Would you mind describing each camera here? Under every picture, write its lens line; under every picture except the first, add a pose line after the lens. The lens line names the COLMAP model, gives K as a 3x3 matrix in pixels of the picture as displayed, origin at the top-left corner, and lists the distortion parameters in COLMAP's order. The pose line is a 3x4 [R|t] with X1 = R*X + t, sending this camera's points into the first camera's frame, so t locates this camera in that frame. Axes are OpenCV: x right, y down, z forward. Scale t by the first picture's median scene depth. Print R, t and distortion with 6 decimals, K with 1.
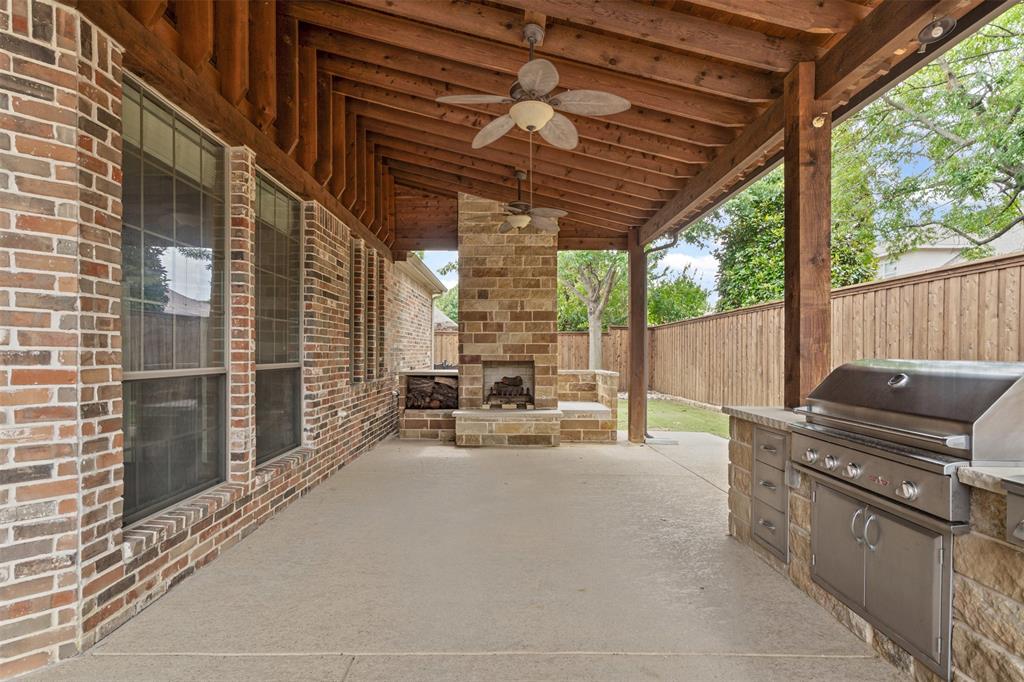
lens RADIAL K [[524.4, 0, 512.2], [0, 524.4, 355.4], [0, 0, 1]] dist [-0.000702, -0.000039]
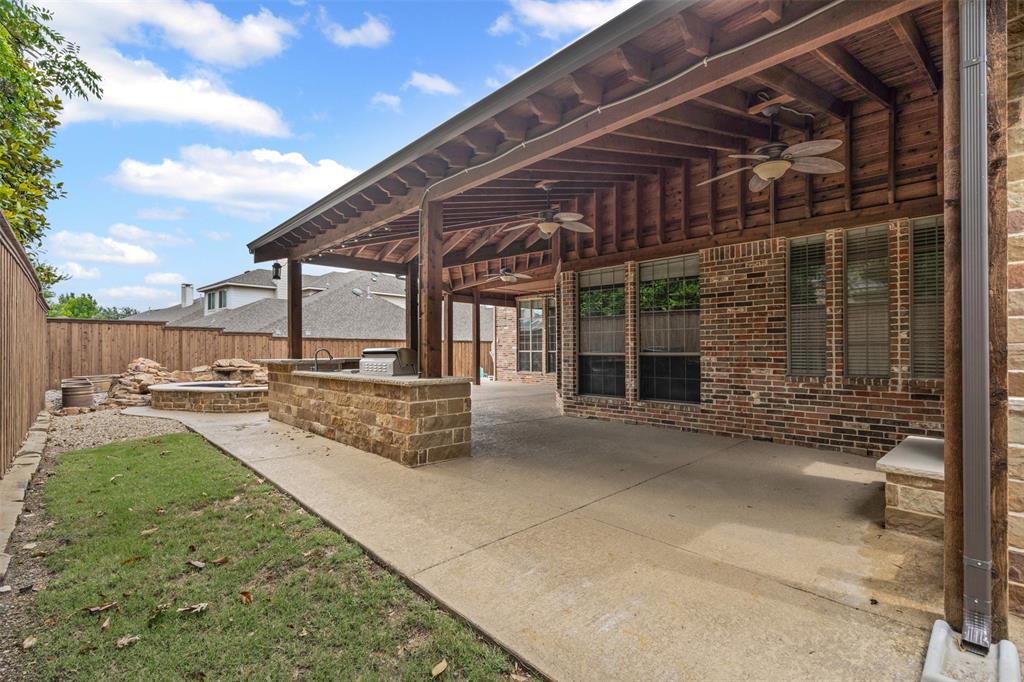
lens RADIAL K [[460.0, 0, 509.5], [0, 460.0, 347.6], [0, 0, 1]] dist [-0.000366, 0.000145]
pose [[-0.735678, -0.007764, -0.677287, 0.609152], [-0.007302, 0.999967, -0.003531, 0.004248], [0.677292, 0.002348, -0.735710, 1.011592]]
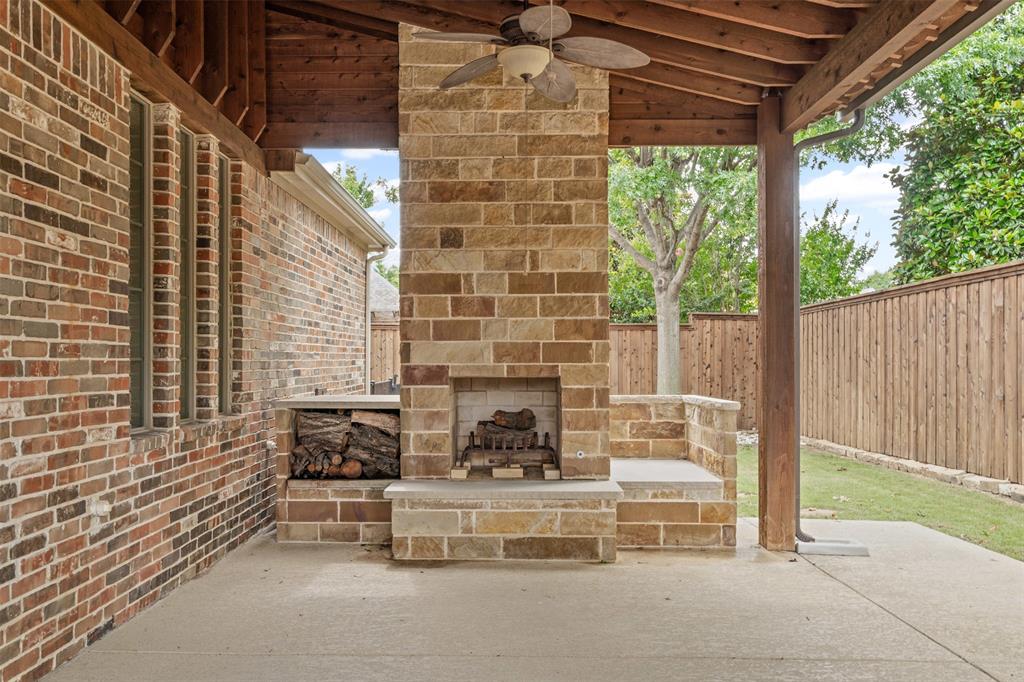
lens RADIAL K [[831.2, 0, 508.5], [0, 831.2, 358.9], [0, 0, 1]] dist [0.011909, 0.003987]
pose [[0.999854, -0.002904, -0.016819, 0.008051], [0.002767, 0.999963, -0.008130, -0.000481], [0.016842, 0.008083, 0.999825, 0.246816]]
